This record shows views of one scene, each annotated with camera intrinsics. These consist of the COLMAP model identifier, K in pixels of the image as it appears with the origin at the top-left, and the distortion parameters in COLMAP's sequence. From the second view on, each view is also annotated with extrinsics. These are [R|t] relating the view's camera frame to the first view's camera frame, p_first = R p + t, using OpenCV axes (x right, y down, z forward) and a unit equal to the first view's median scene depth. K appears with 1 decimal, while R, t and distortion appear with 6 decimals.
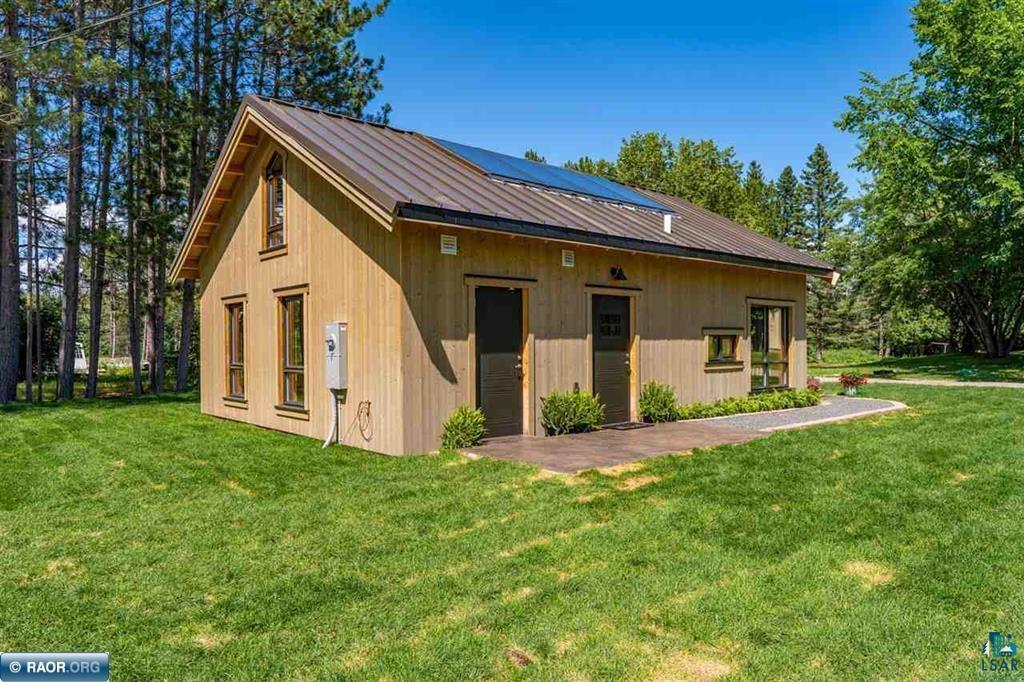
lens RADIAL K [[674.8, 0, 512.1], [0, 674.8, 343.8], [0, 0, 1]] dist [-0.008811, 0.002104]
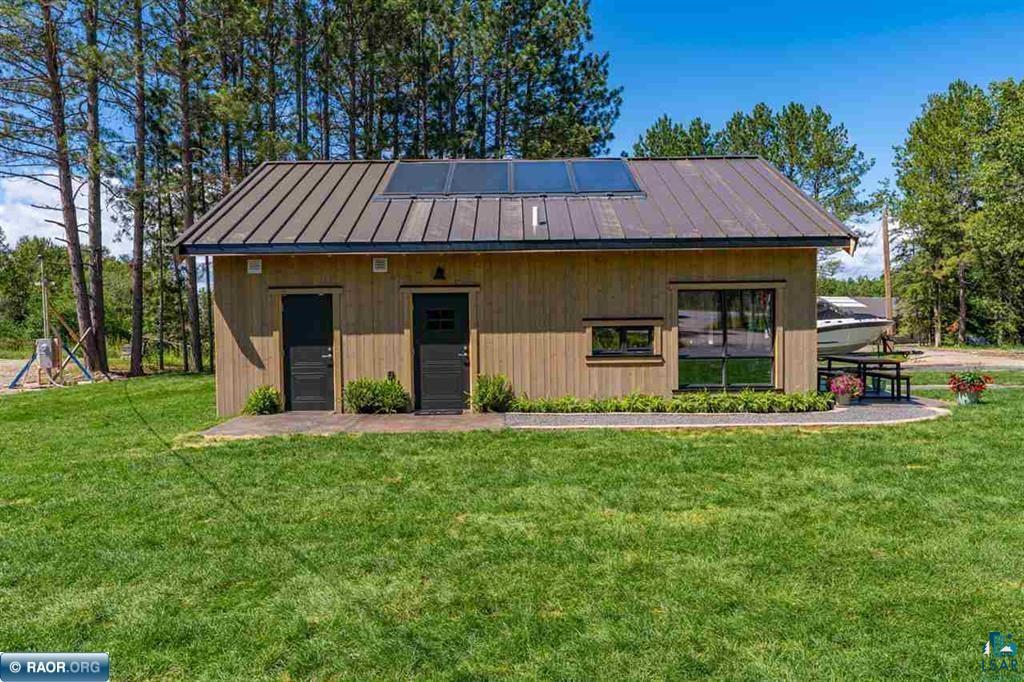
lens RADIAL K [[674.8, 0, 512.3], [0, 674.8, 339.2], [0, 0, 1]] dist [-0.008811, 0.002104]
pose [[0.770212, 0.003132, -0.637780, 0.971250], [0.009423, 0.999823, 0.016290, -0.014467], [0.637718, -0.018556, 0.770046, 0.234785]]
